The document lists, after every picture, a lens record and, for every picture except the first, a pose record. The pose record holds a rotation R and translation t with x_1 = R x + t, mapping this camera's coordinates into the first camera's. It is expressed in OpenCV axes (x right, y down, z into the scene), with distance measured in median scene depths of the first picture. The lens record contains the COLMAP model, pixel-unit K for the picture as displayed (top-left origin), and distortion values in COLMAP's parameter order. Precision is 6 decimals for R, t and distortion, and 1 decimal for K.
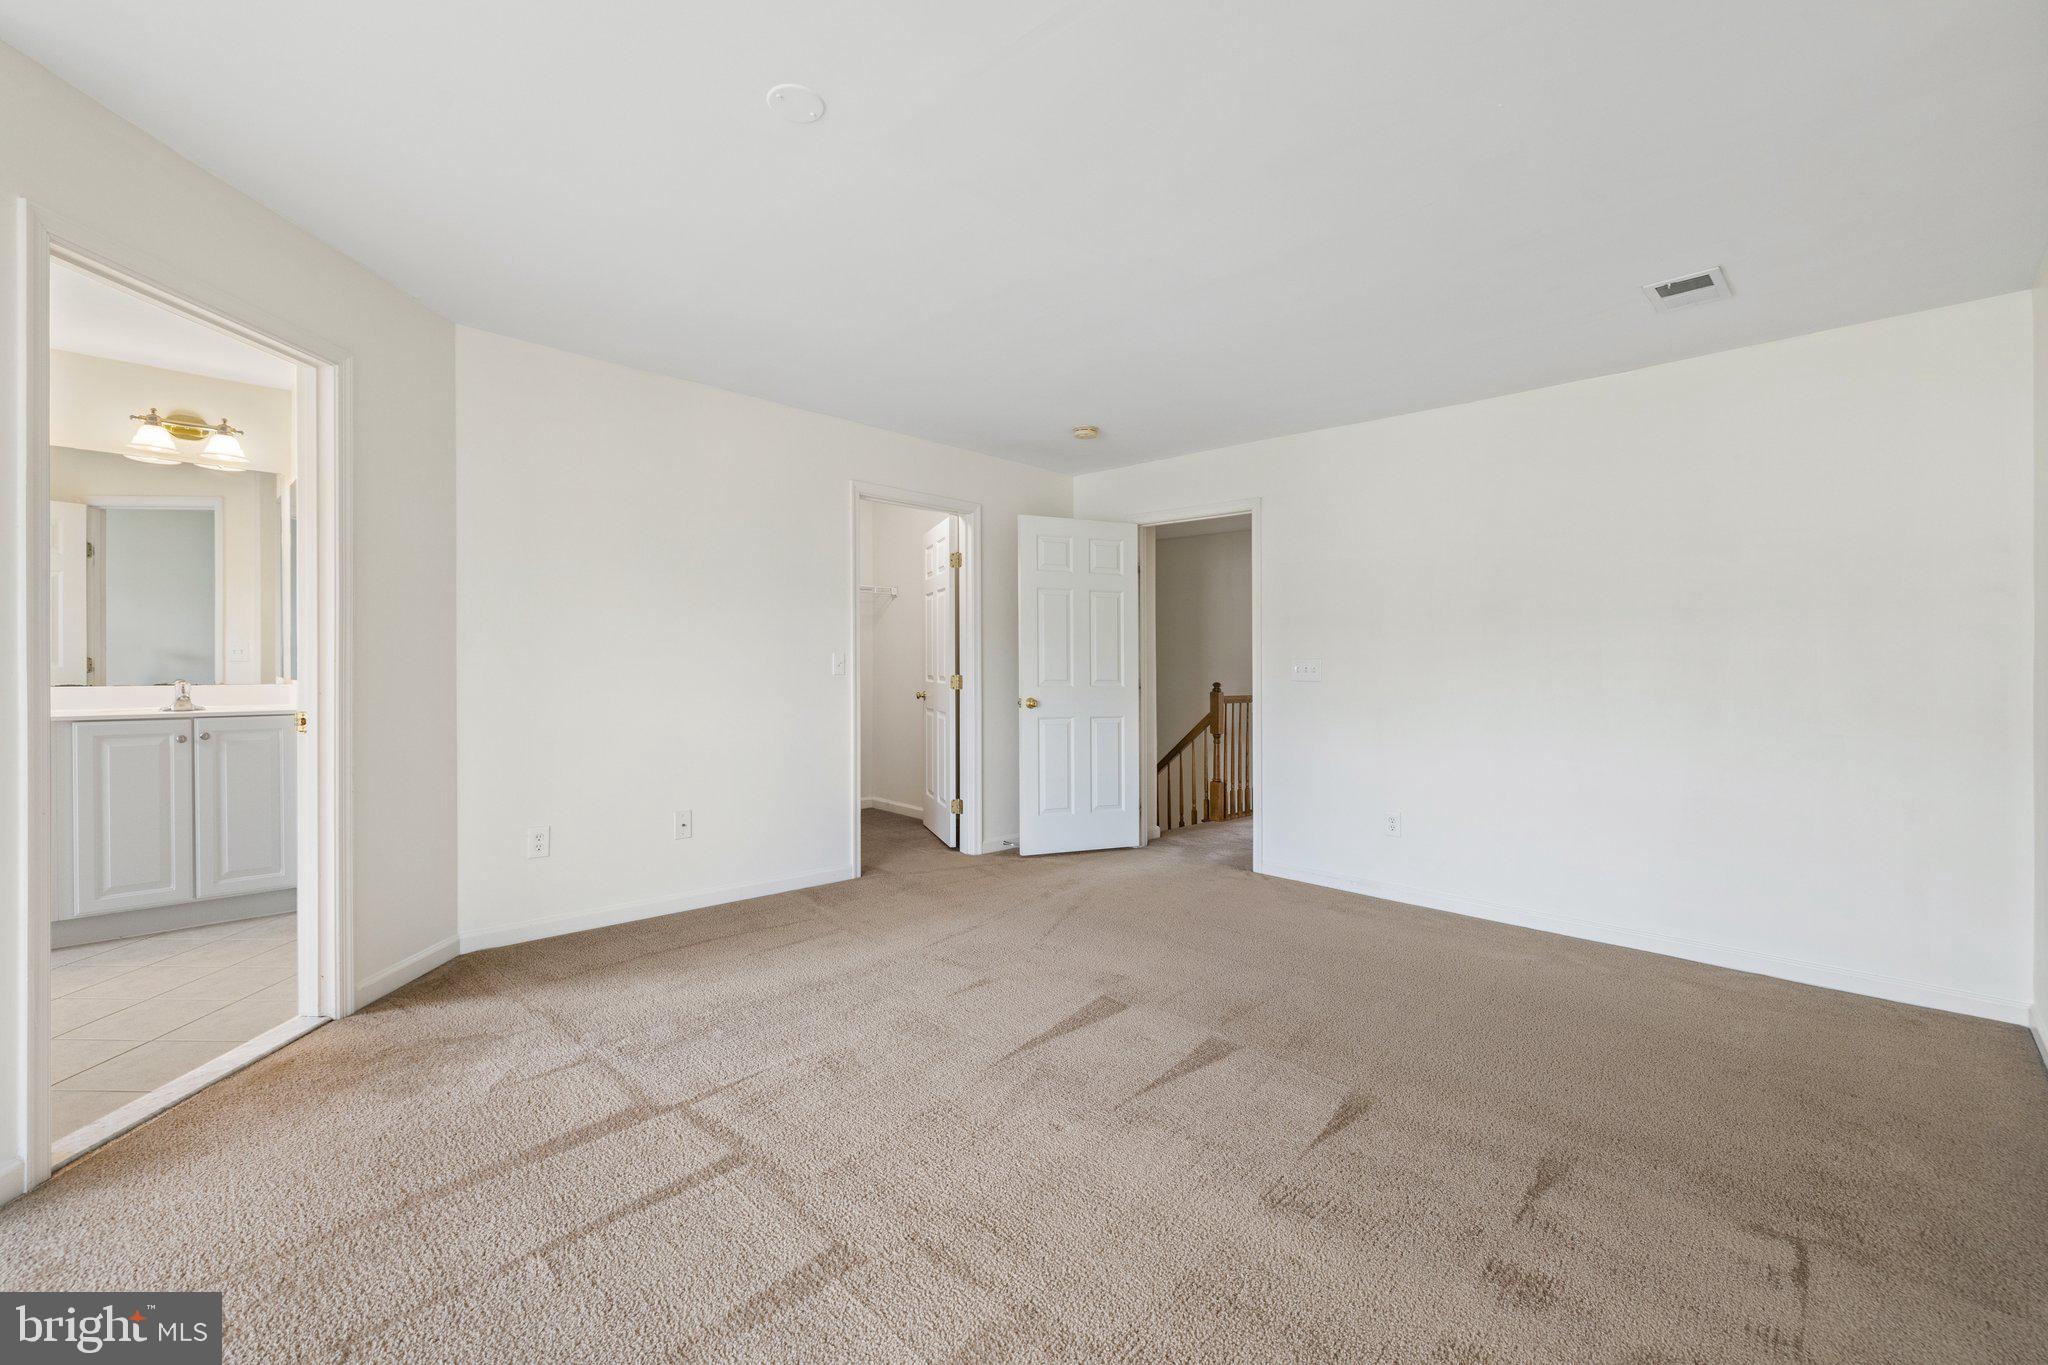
lens RADIAL K [[867.6, 0, 995.7], [0, 867.6, 670.2], [0, 0, 1]] dist [-0.005936, 0.000019]
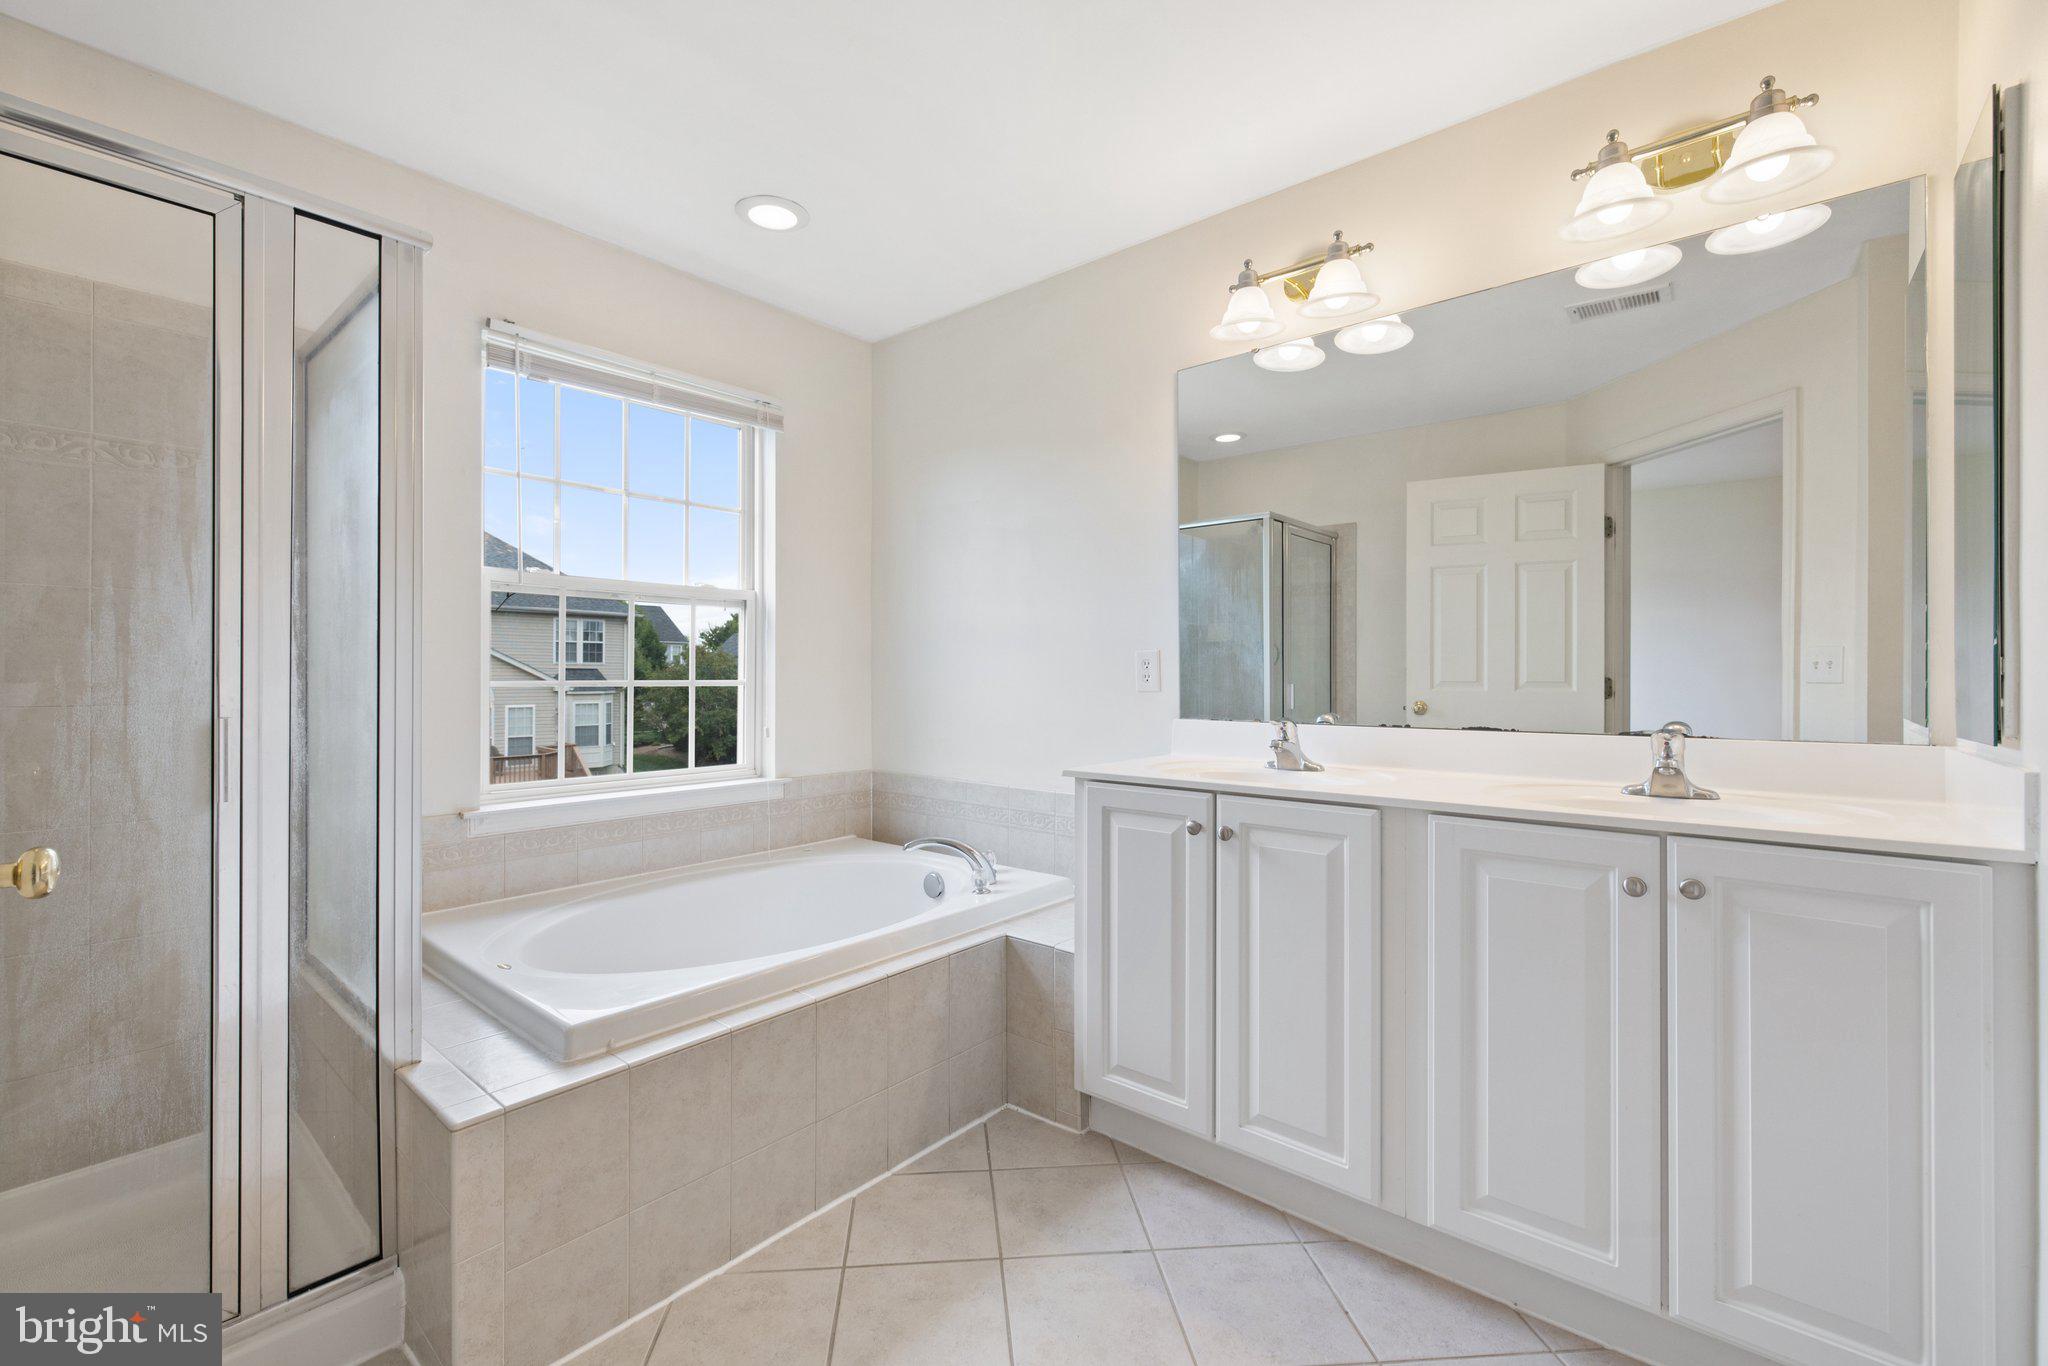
lens RADIAL K [[885.1, 0, 996.8], [0, 885.1, 692.1], [0, 0, 1]] dist [0.002715, 0.000495]
pose [[0.087655, 0.007027, -0.996126, -0.545769], [-0.005989, 0.999961, 0.006527, -0.007356], [0.996133, 0.005394, 0.087694, 0.646522]]
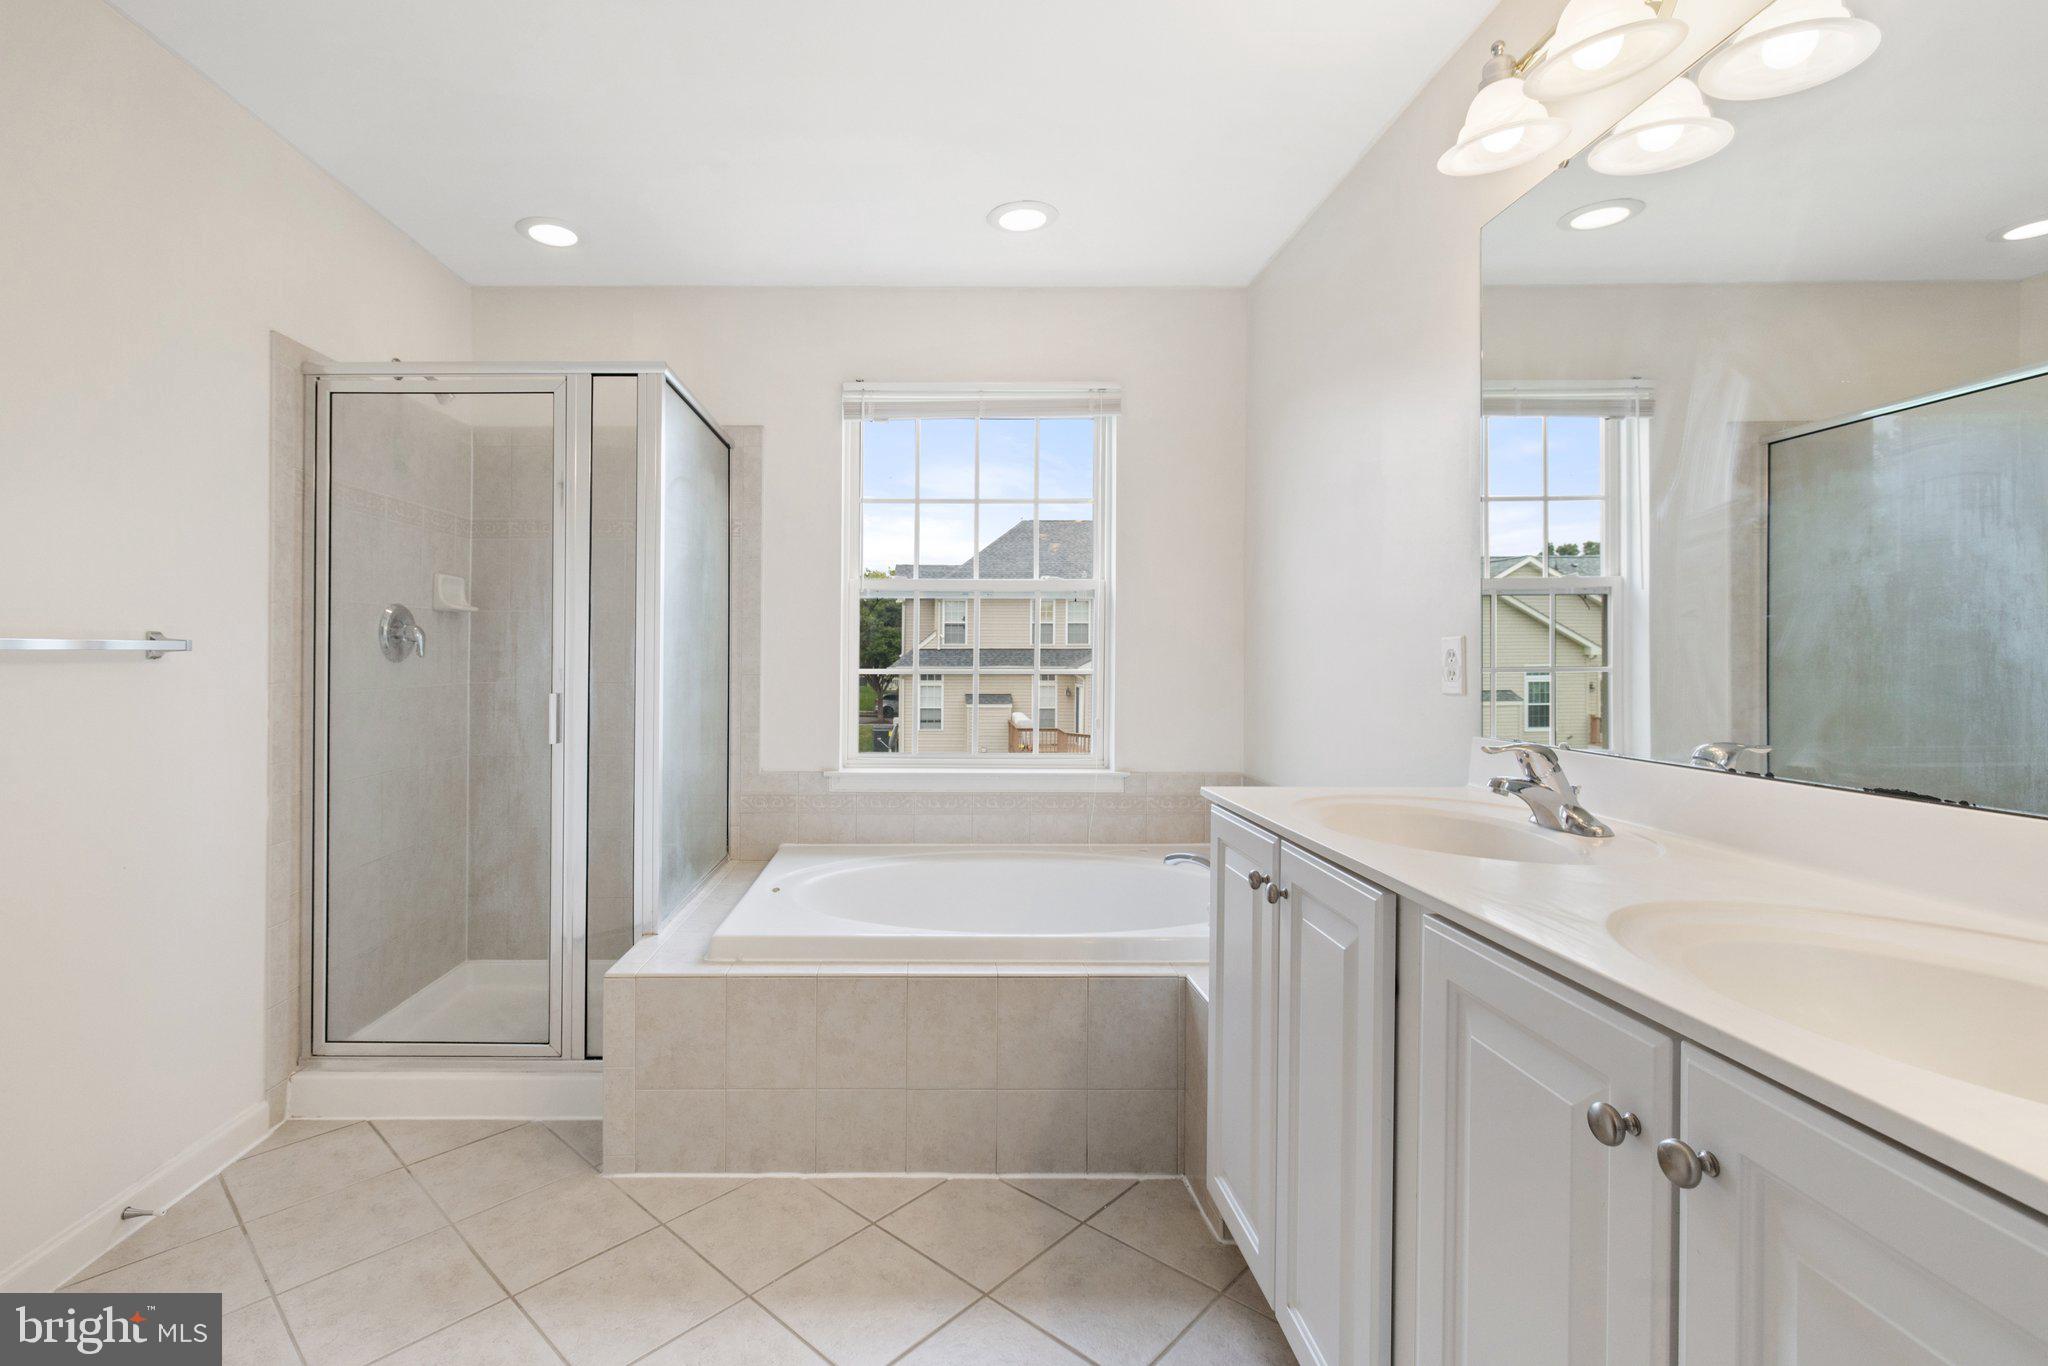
lens RADIAL K [[929.8, 0, 908.8], [0, 929.8, 675.3], [0, 0, 1]] dist [0.005484, 0.000625]
pose [[-0.702731, 0.000948, -0.711455, -0.655708], [-0.014384, 0.999776, 0.015539, -0.018155], [0.711310, 0.021153, -0.702560, 0.982666]]
